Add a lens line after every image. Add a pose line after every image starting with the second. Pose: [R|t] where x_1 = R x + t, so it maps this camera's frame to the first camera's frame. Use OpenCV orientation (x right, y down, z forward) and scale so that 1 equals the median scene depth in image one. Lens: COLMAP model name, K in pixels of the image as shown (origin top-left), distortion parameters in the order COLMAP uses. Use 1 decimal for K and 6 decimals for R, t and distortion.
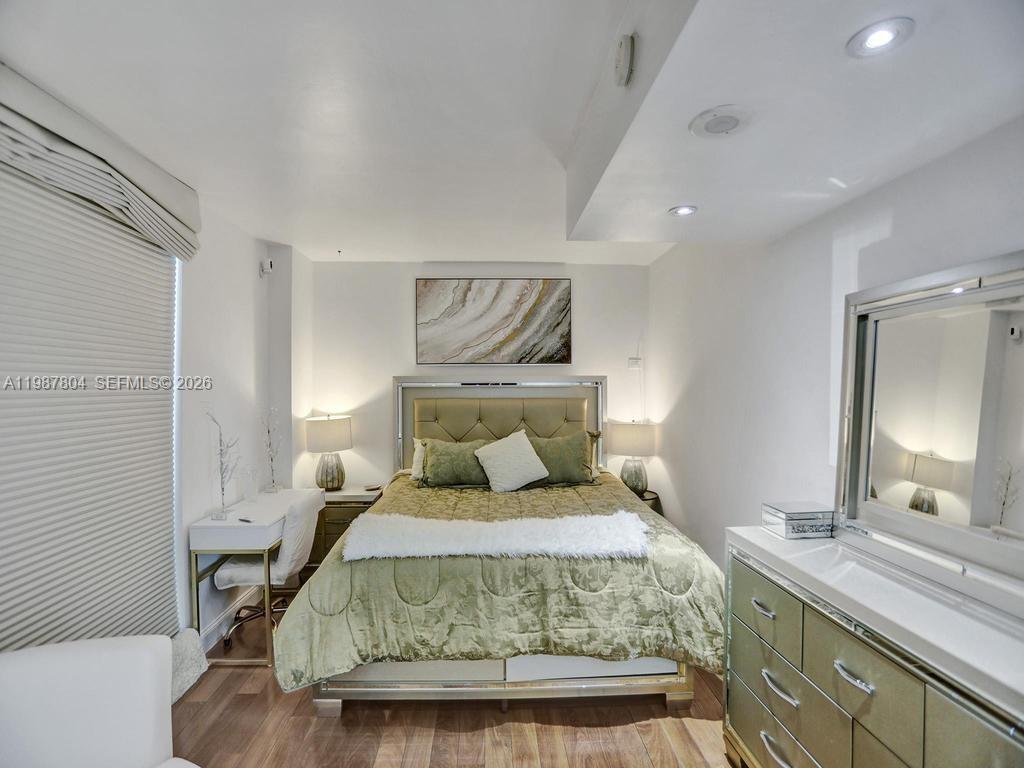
lens RADIAL K [[499.6, 0, 503.6], [0, 499.6, 392.6], [0, 0, 1]] dist [-0.068787, 0.029068]
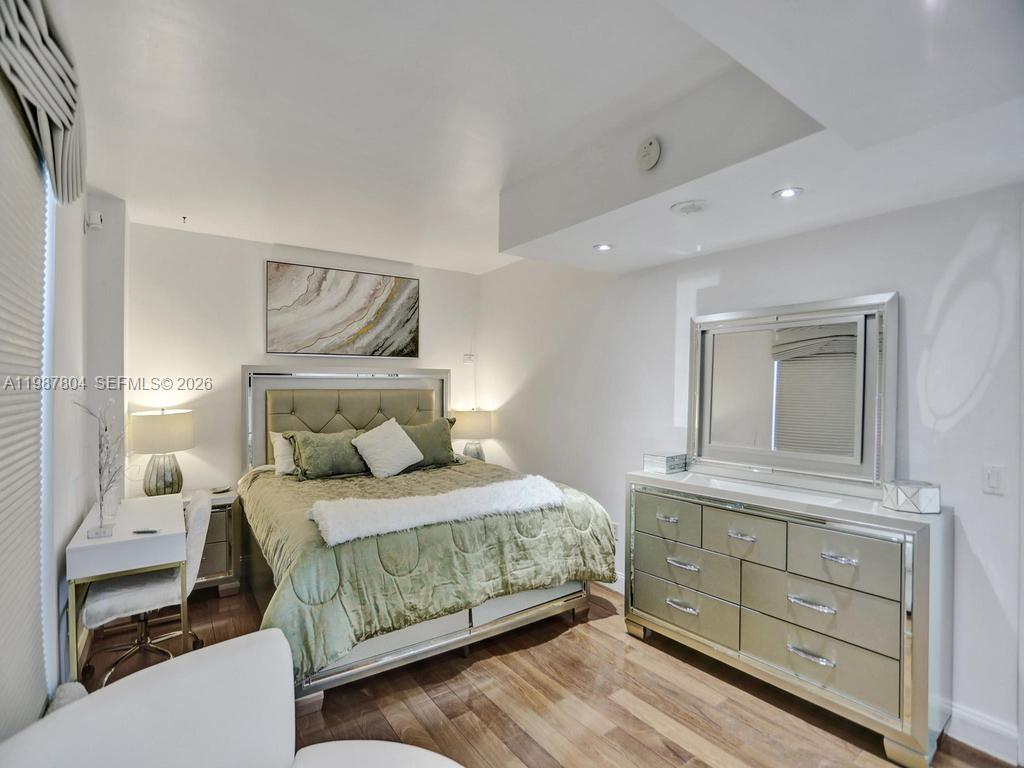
lens RADIAL K [[499.6, 0, 504.4], [0, 499.6, 391.6], [0, 0, 1]] dist [-0.068787, 0.029068]
pose [[0.838091, -0.002322, 0.545526, -0.476959], [0.004332, 0.999988, -0.002398, 0.030290], [-0.545514, 0.004373, 0.838090, -0.015269]]
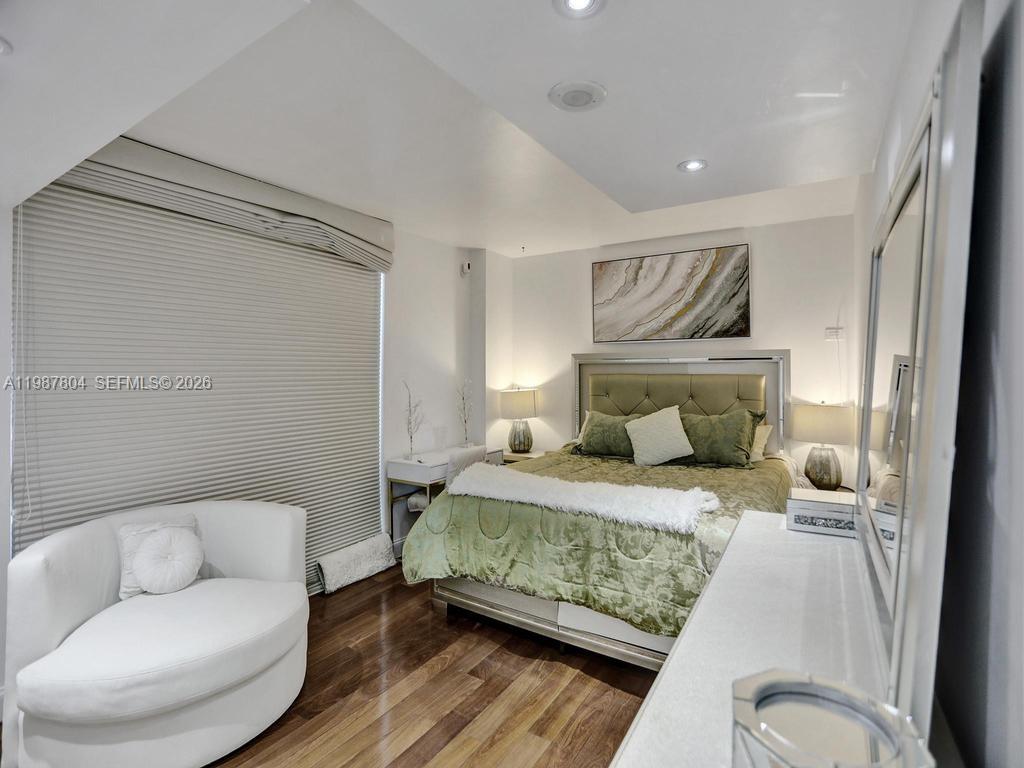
lens RADIAL K [[499.6, 0, 507.6], [0, 499.6, 373.6], [0, 0, 1]] dist [-0.068787, 0.029068]
pose [[0.817659, 0.003445, -0.575692, 0.463073], [-0.007772, 0.999957, -0.005054, 0.027152], [0.575650, 0.008606, 0.817651, 0.020290]]
